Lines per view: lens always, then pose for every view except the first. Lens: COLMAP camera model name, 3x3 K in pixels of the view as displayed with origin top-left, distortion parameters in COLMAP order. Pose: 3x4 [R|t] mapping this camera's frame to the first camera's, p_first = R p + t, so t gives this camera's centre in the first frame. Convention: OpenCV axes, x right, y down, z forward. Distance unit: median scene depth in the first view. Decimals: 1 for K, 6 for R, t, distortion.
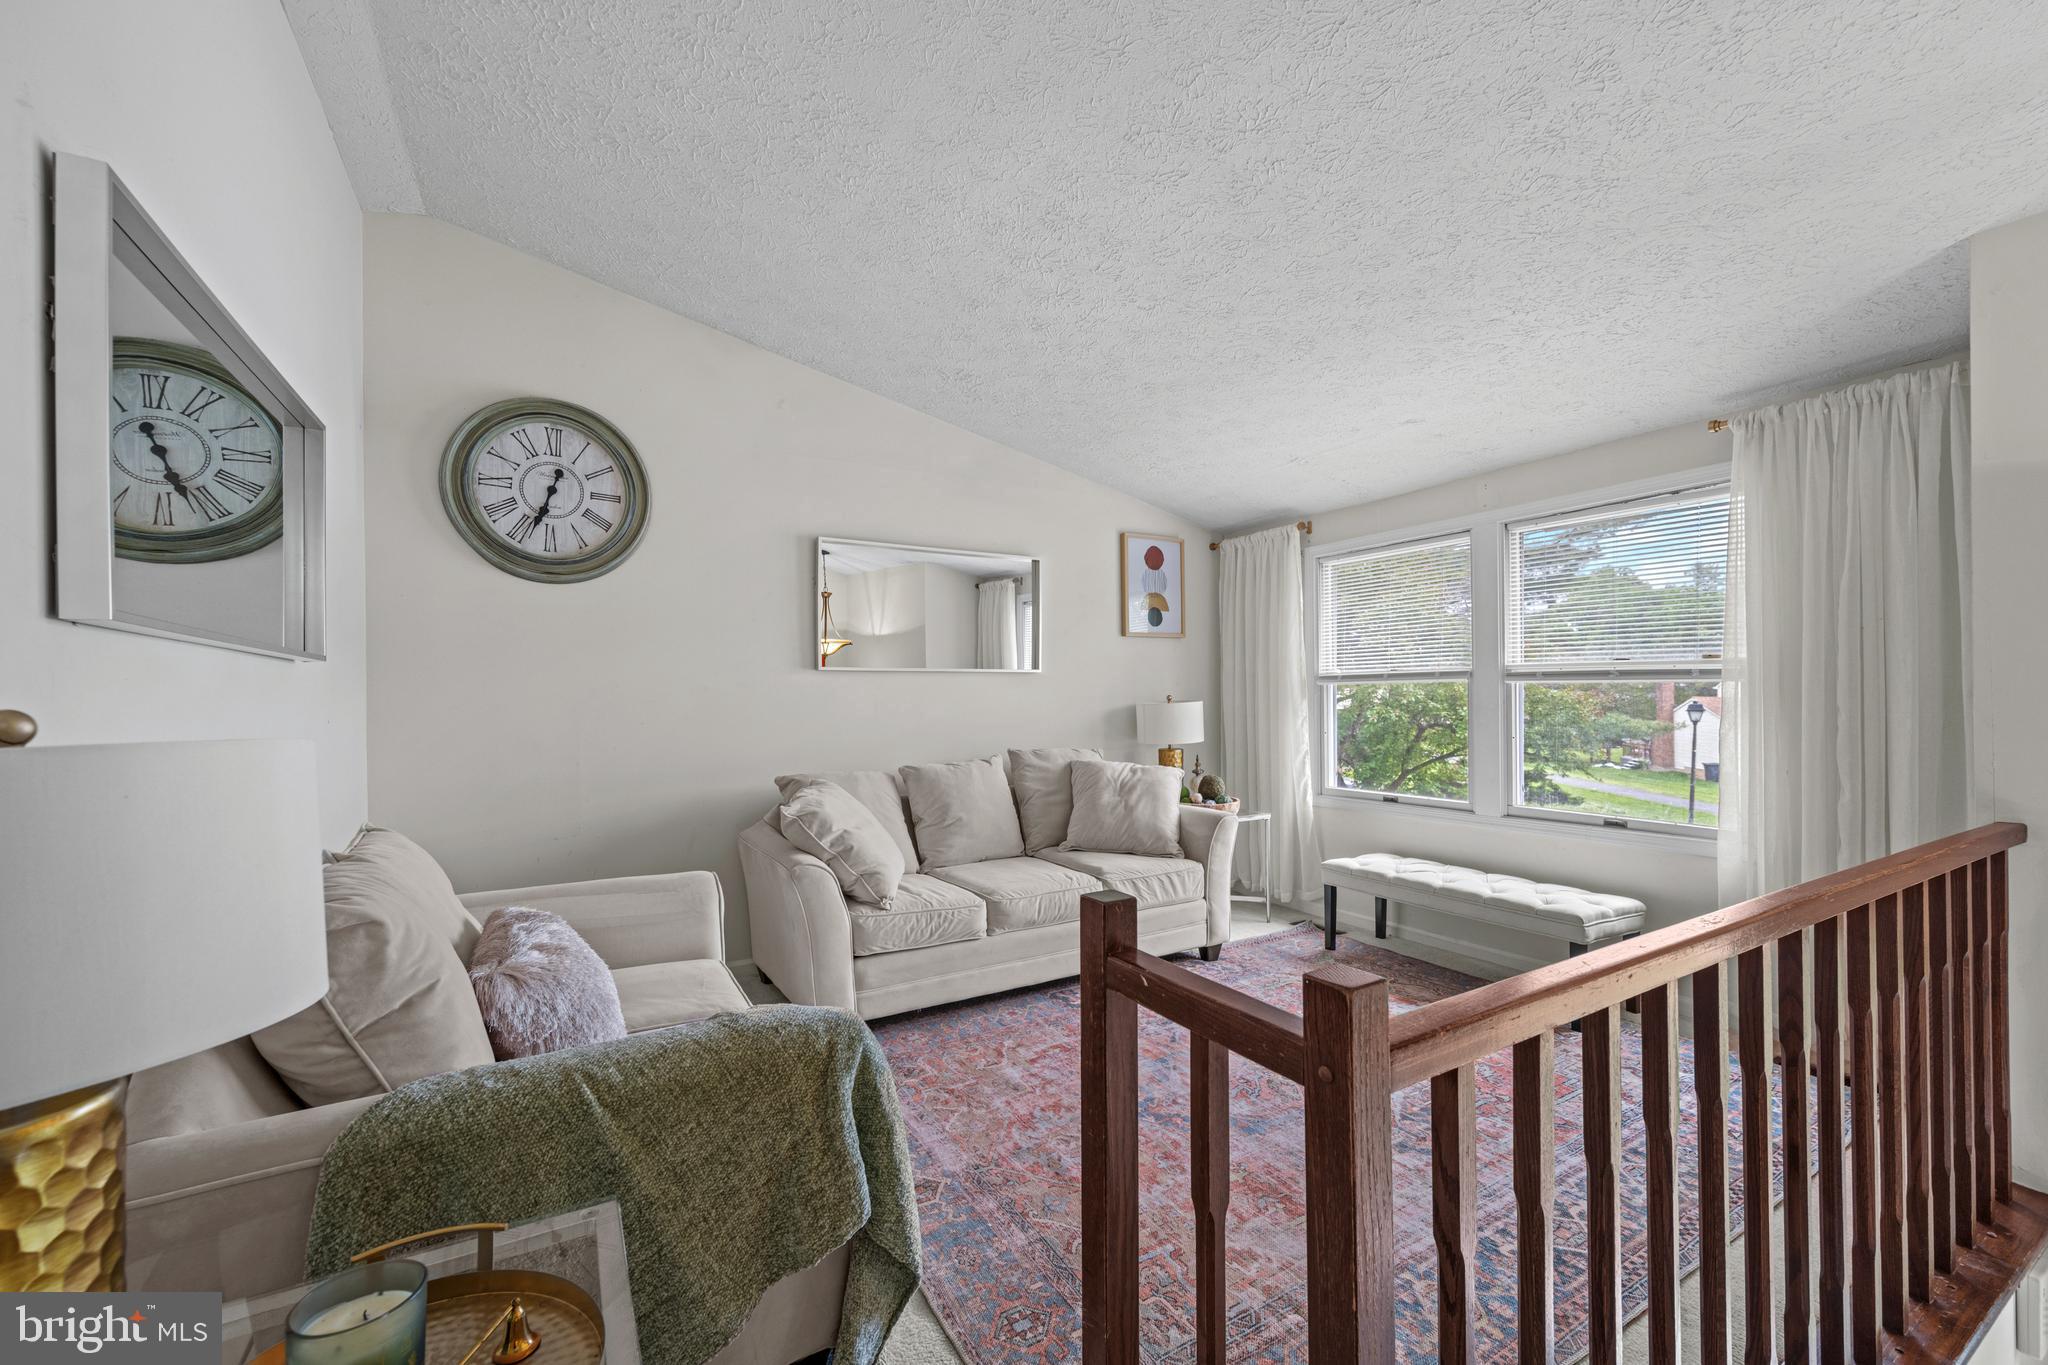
lens RADIAL K [[831.7, 0, 1009.0], [0, 831.7, 693.8], [0, 0, 1]] dist [-0.002064, -0.000244]
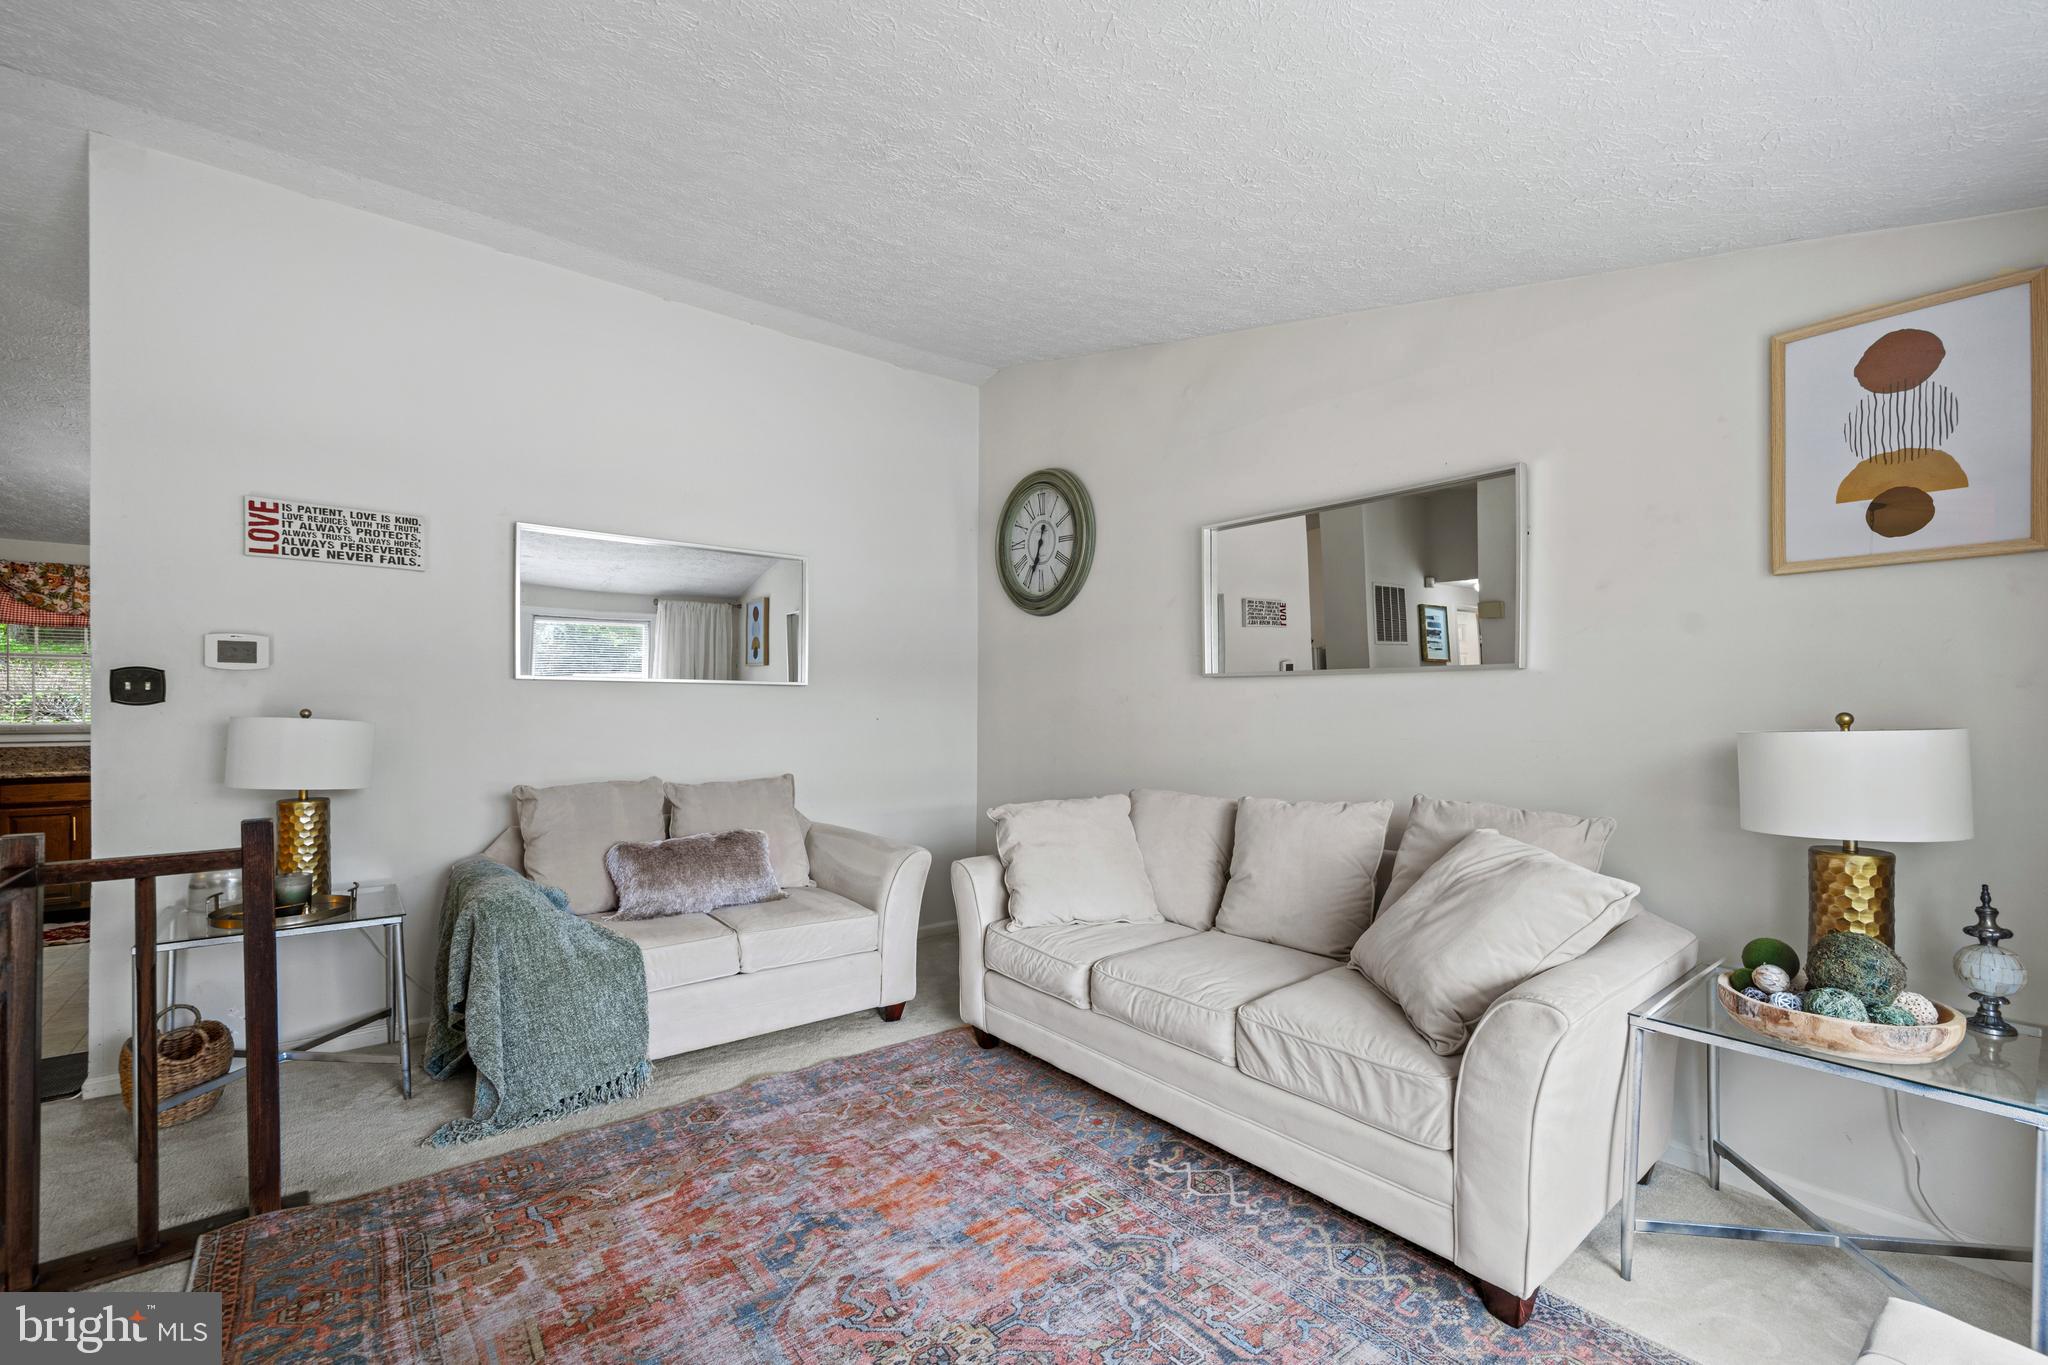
lens RADIAL K [[831.7, 0, 1014.5], [0, 831.7, 696.1], [0, 0, 1]] dist [-0.002064, -0.000244]
pose [[0.164866, 0.001015, -0.986315, 0.703058], [0.006117, 0.999979, 0.002051, -0.012130], [0.986297, -0.006372, 0.164857, 0.746599]]
